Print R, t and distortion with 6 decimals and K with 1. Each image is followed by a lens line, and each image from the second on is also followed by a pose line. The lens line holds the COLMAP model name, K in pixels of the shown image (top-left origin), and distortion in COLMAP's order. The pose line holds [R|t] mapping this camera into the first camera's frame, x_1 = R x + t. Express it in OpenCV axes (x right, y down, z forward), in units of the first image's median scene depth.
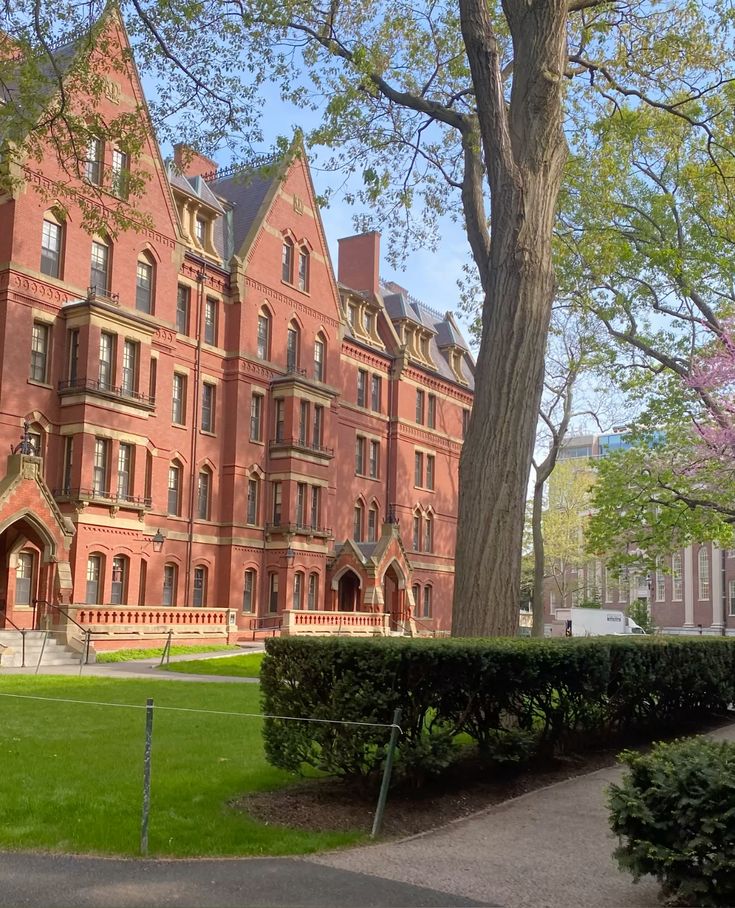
lens RADIAL K [[943.8, 0, 367.5], [0, 943.8, 454.0], [0, 0, 1]] dist [0.006140, 0.001628]
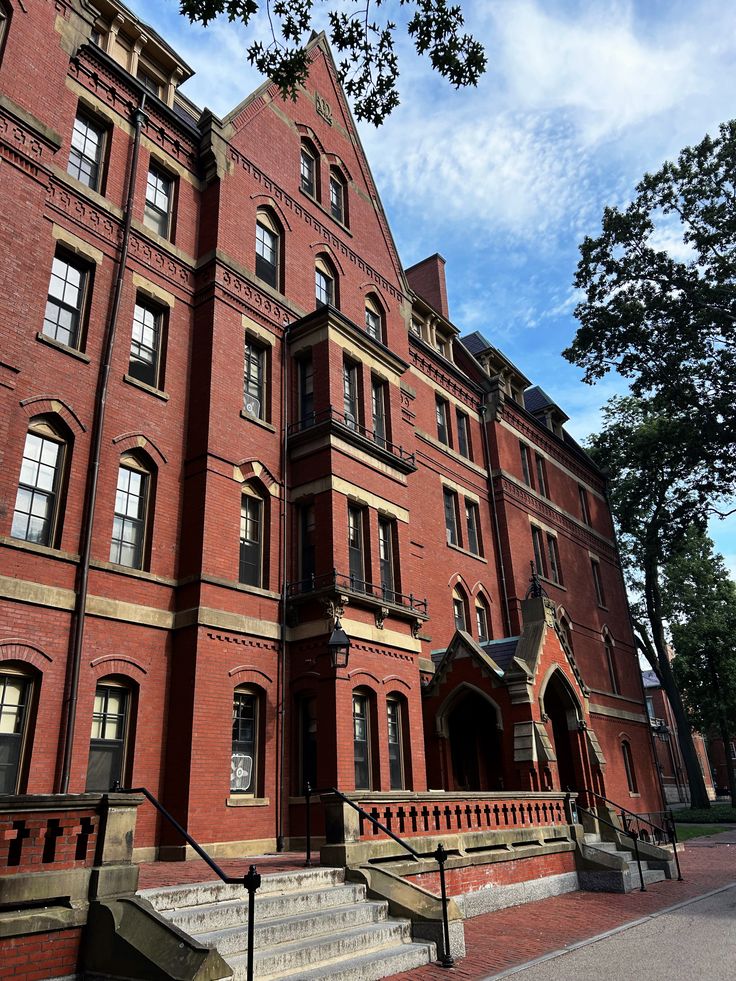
lens RADIAL K [[743.5, 0, 368.0], [0, 743.5, 490.5], [0, 0, 1]] dist [0.030926, -0.000631]
pose [[0.995320, -0.084328, -0.047182, -0.045167], [0.070785, 0.968669, -0.238056, 0.114199], [0.065778, 0.233602, 0.970105, 0.626582]]
